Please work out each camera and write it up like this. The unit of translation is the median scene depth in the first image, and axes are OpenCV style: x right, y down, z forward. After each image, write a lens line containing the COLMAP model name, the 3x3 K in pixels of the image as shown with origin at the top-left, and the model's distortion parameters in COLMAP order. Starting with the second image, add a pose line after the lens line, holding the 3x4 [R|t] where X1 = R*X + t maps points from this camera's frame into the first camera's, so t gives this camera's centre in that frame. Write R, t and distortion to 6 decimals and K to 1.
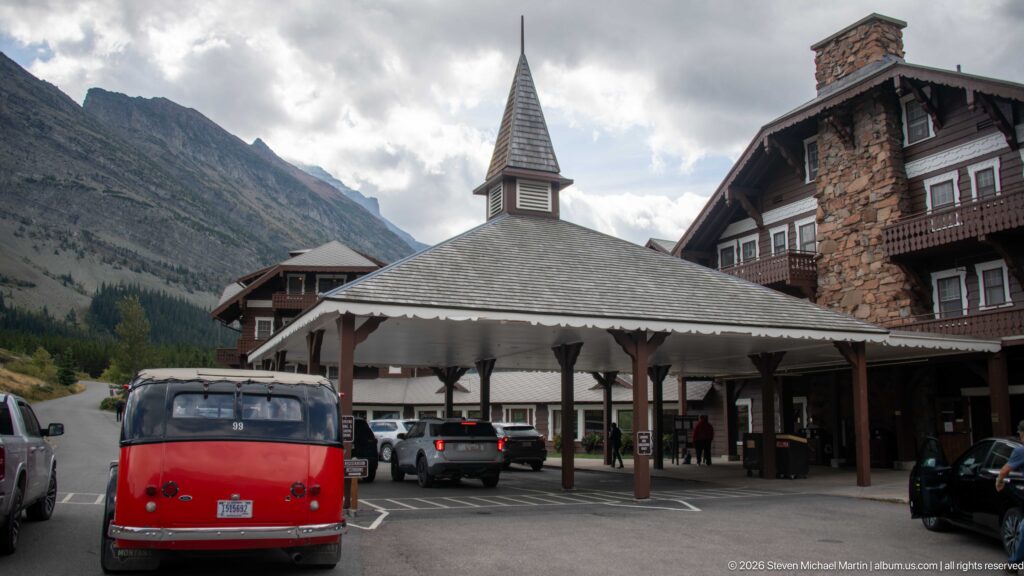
lens RADIAL K [[848.6, 0, 514.2], [0, 848.6, 300.6], [0, 0, 1]] dist [-0.122000, 0.083339]
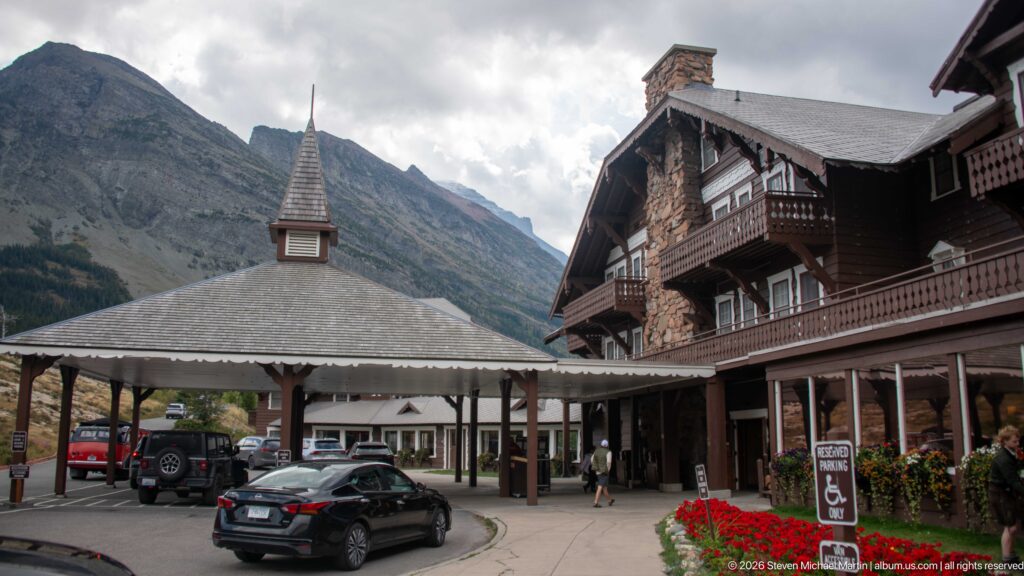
lens RADIAL K [[855.0, 0, 512.0], [0, 855.0, 288.0], [0, 0, 1]] dist [-0.115807, 0.010607]
pose [[0.982041, -0.031833, -0.185963, 0.411305], [0.025257, 0.998973, -0.037626, -0.010608], [0.186969, 0.032254, 0.981836, -0.060137]]
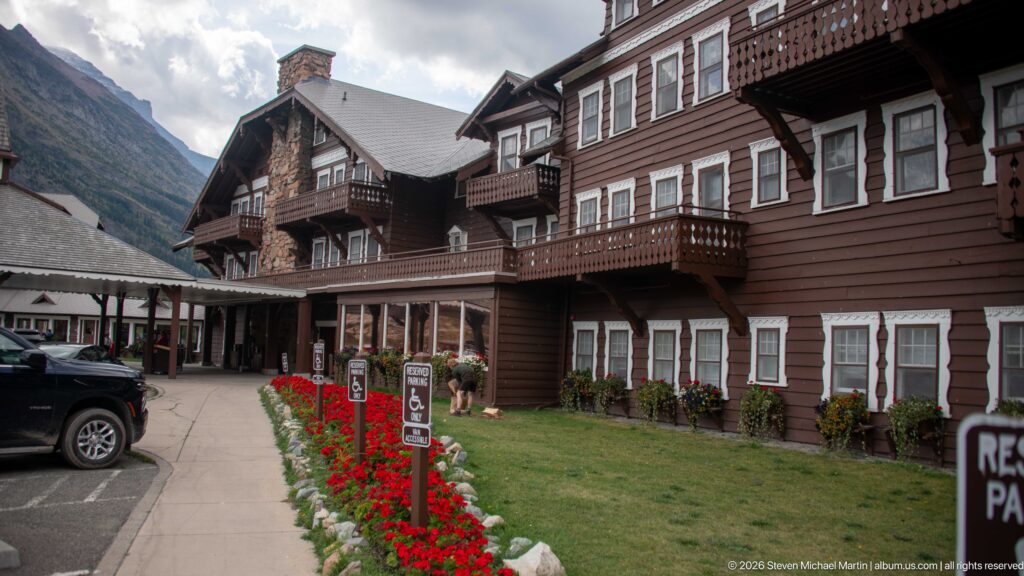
lens RADIAL K [[821.8, 0, 508.7], [0, 821.8, 298.9], [0, 0, 1]] dist [-0.137963, 0.074581]
pose [[0.962696, 0.054566, 0.265025, 0.419383], [-0.078001, 0.993841, 0.078715, -0.060876], [-0.259097, -0.096451, 0.961023, -0.393131]]
